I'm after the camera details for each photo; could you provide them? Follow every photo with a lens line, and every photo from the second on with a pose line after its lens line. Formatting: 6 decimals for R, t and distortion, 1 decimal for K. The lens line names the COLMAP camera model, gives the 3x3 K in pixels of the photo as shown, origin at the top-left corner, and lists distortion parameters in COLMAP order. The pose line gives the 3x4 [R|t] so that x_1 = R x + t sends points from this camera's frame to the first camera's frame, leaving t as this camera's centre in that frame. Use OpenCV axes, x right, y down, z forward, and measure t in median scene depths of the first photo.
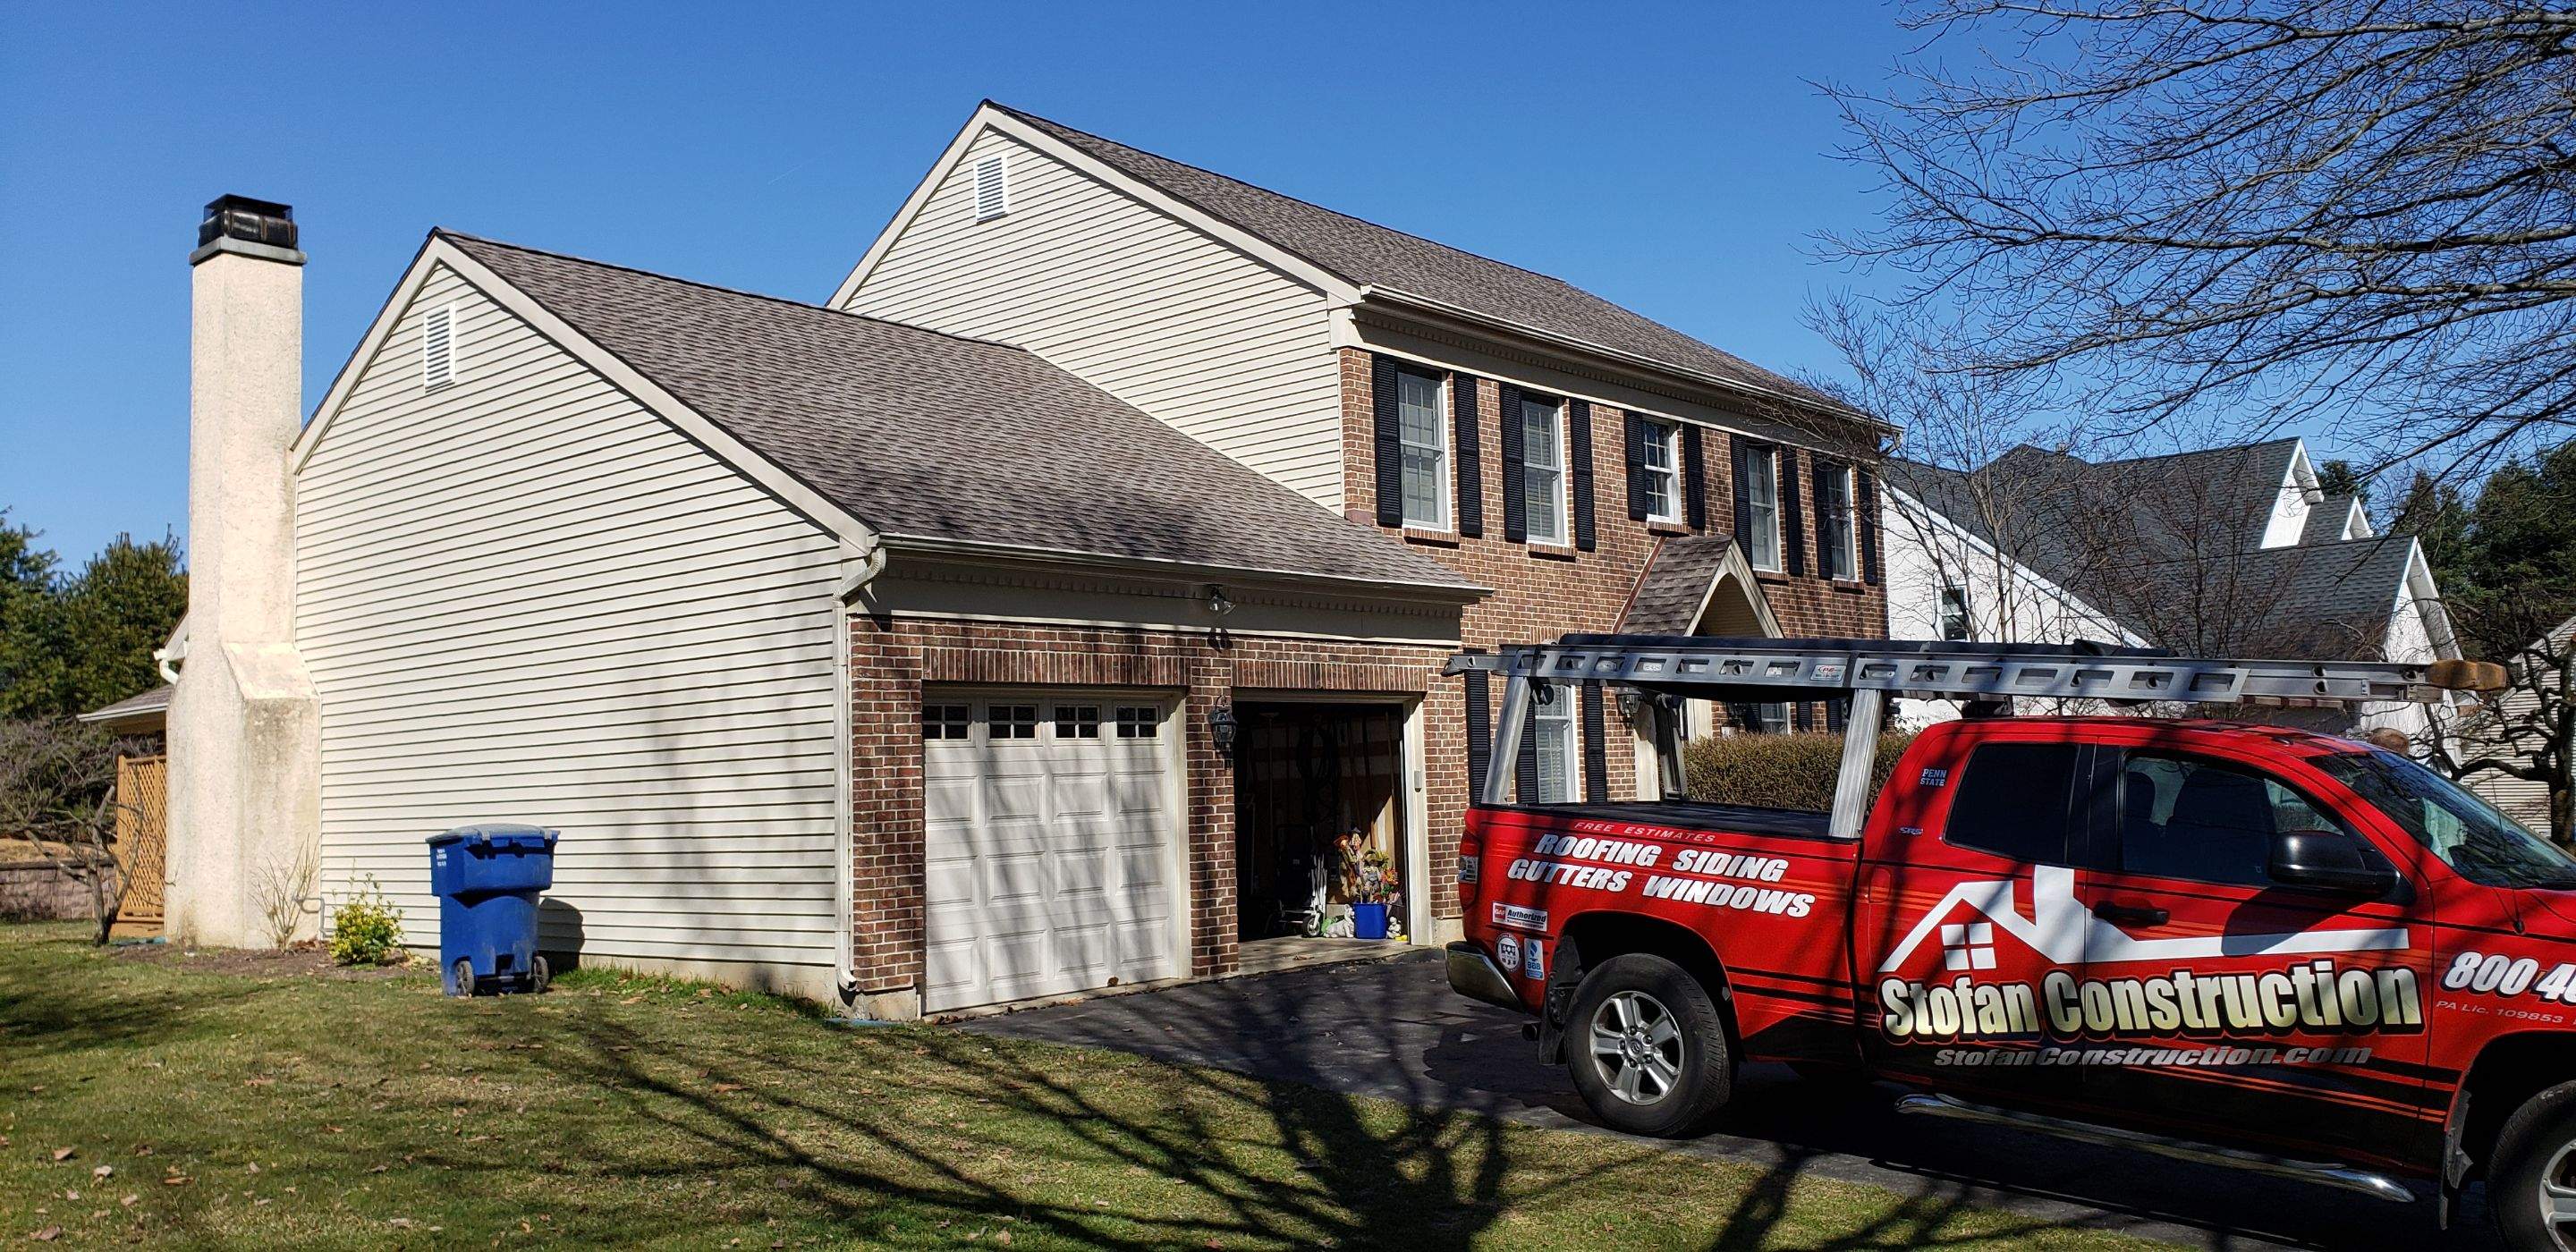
lens RADIAL K [[1961.7, 0, 1288.0], [0, 1961.7, 626.0], [0, 0, 1]] dist [0.108101, -0.179426]
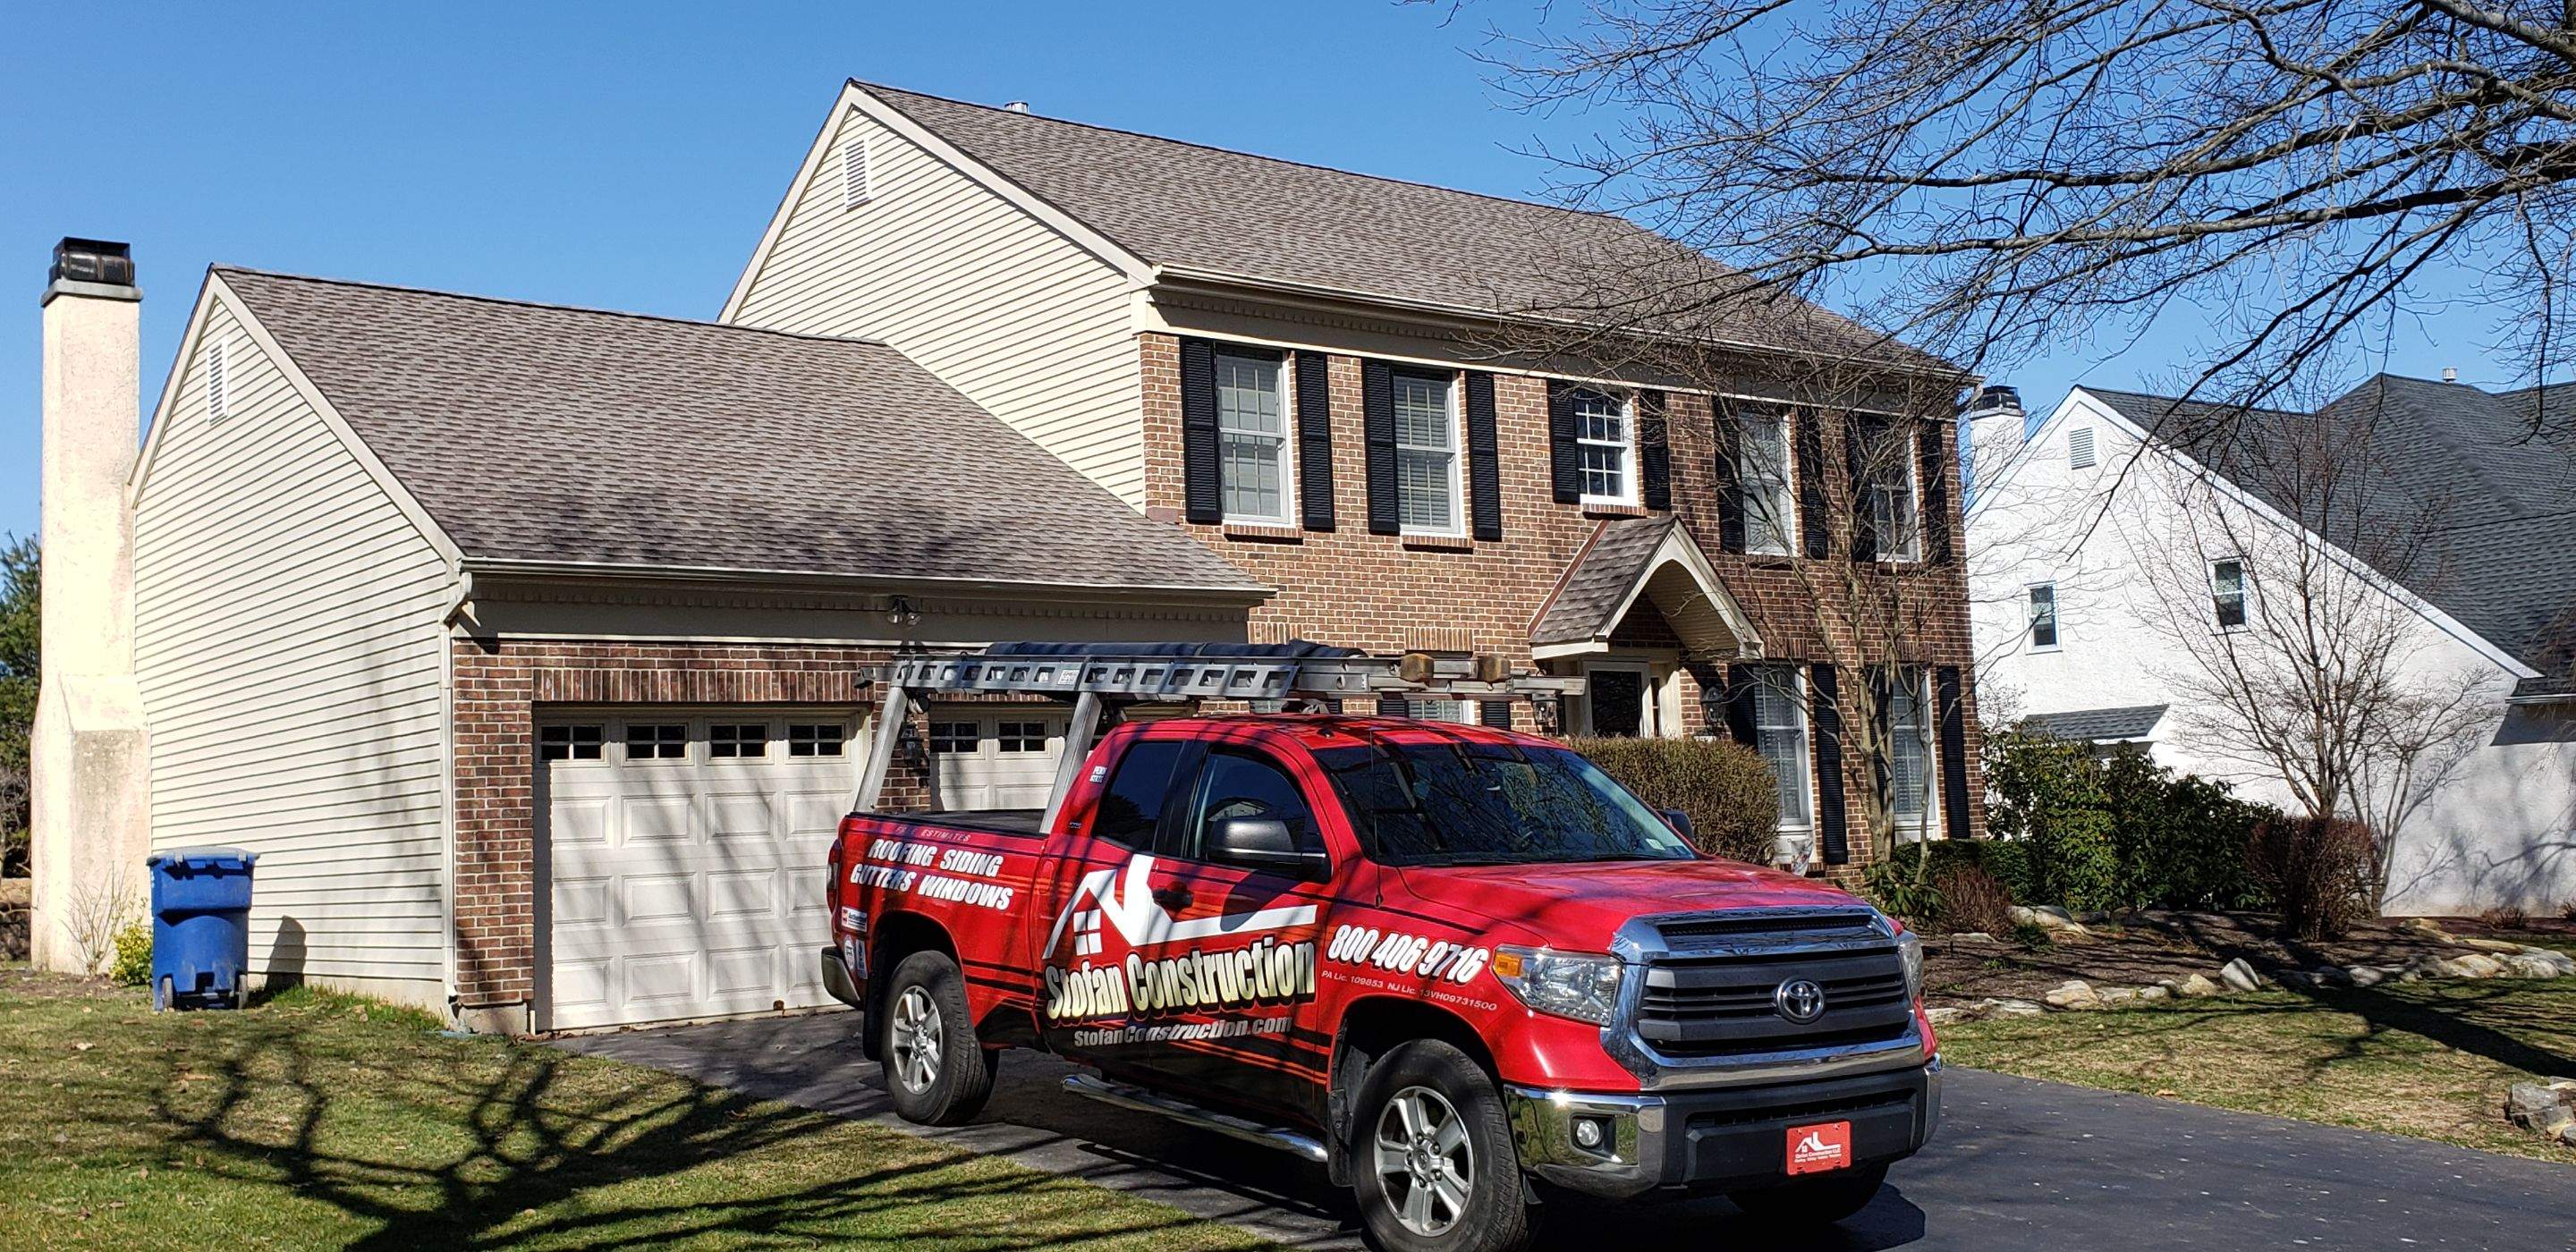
lens RADIAL K [[2448.2, 0, 1288.0], [0, 2448.2, 626.0], [0, 0, 1]] dist [0.101455, -0.159026]
pose [[0.979460, -0.024858, -0.200098, 0.330504], [0.024702, 0.999689, -0.003273, 0.002123], [0.200117, -0.001737, 0.979770, -0.121606]]
